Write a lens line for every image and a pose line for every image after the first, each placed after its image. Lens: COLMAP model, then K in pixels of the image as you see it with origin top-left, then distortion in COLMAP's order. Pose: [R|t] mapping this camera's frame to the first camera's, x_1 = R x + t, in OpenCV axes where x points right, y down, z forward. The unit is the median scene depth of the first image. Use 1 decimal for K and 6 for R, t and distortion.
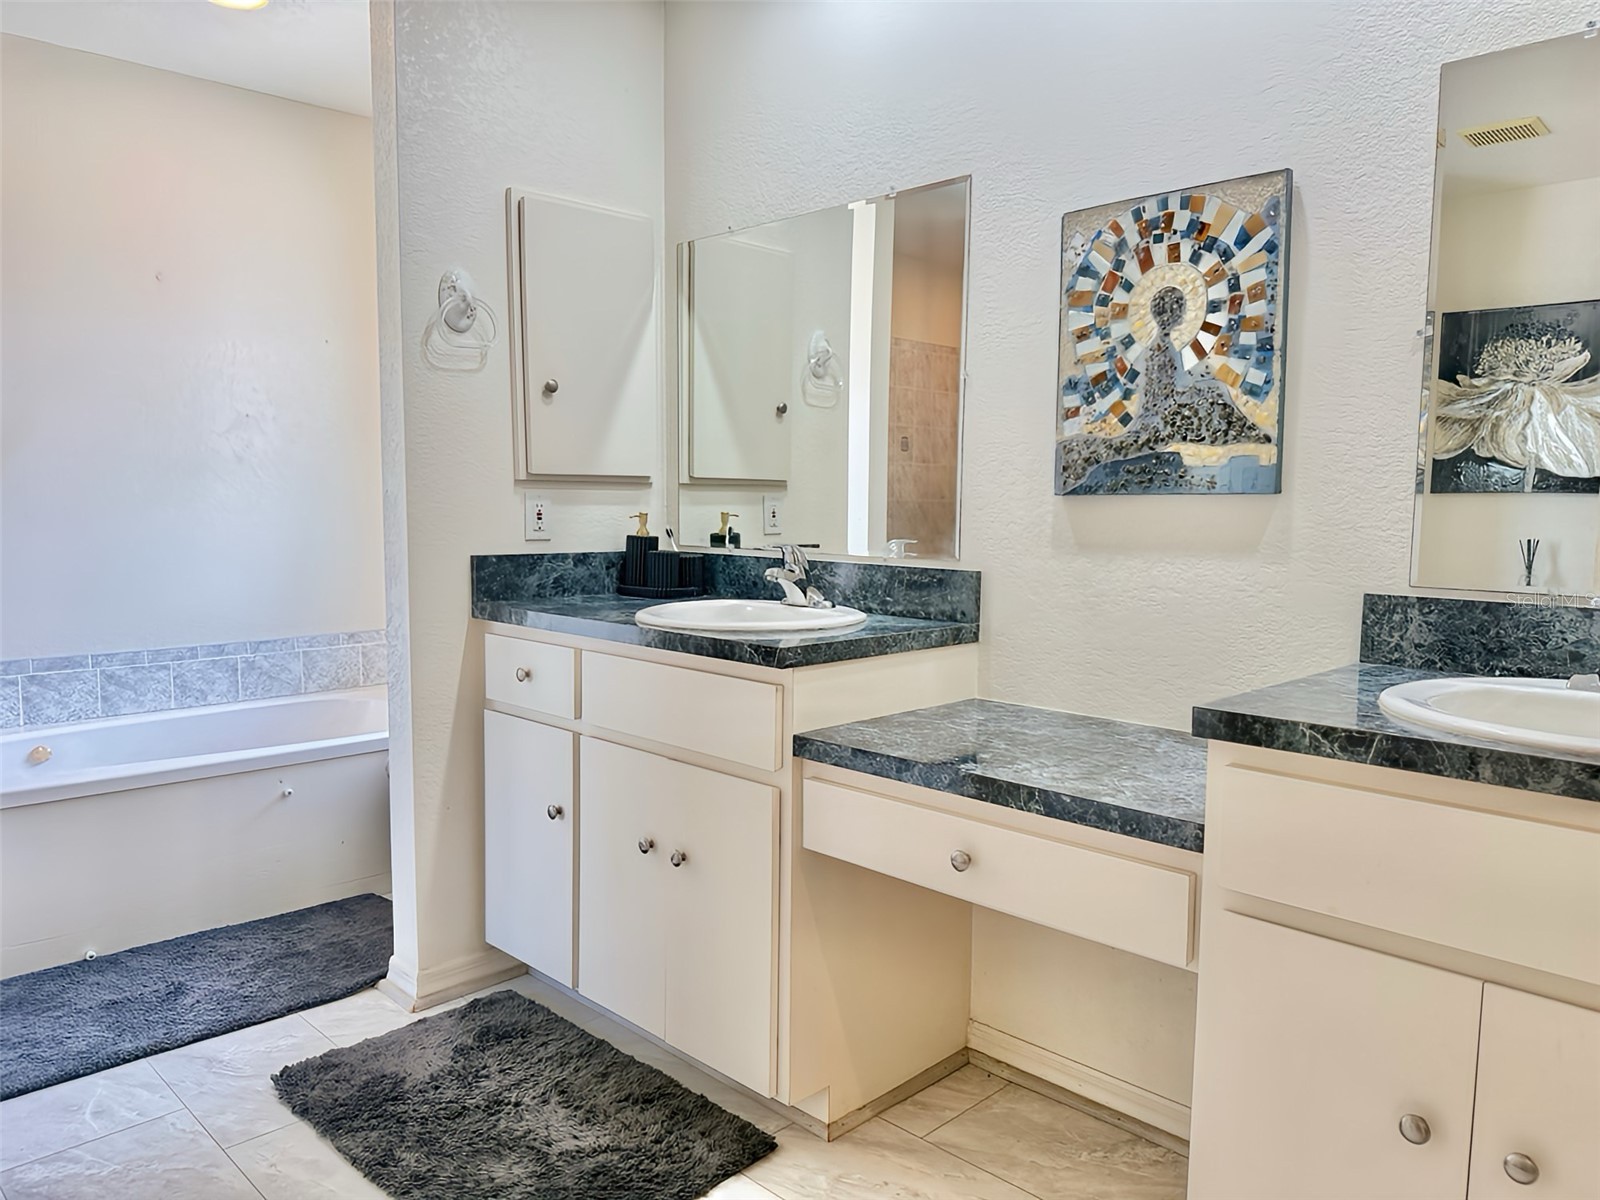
lens RADIAL K [[1095.4, 0, 800.0], [0, 1095.4, 600.0], [0, 0, 1]] dist [0.067859, -0.106895]
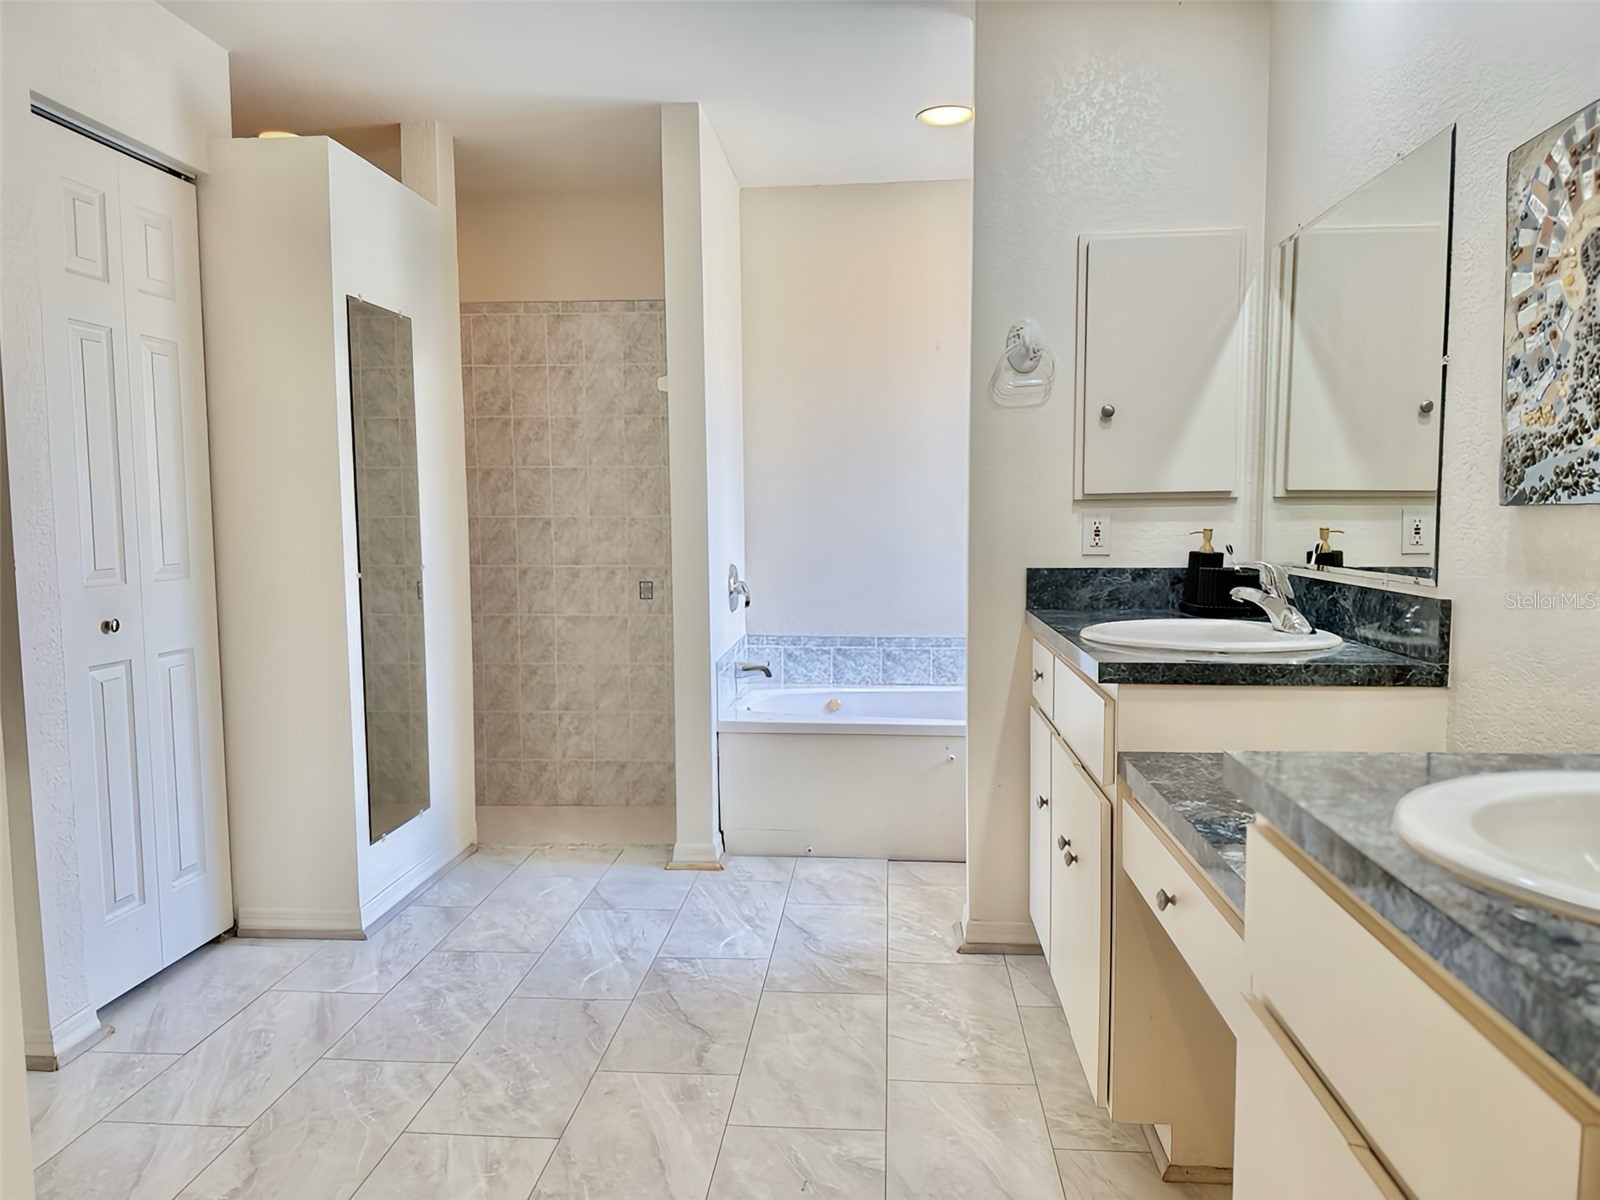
lens RADIAL K [[1122.1, 0, 813.7], [0, 1122.1, 602.4], [0, 0, 1]] dist [0.087508, -0.137672]
pose [[0.640654, 0.046400, -0.766427, 0.441264], [-0.055738, 0.998349, 0.013850, -0.008535], [0.765804, 0.033846, 0.642182, 0.084104]]
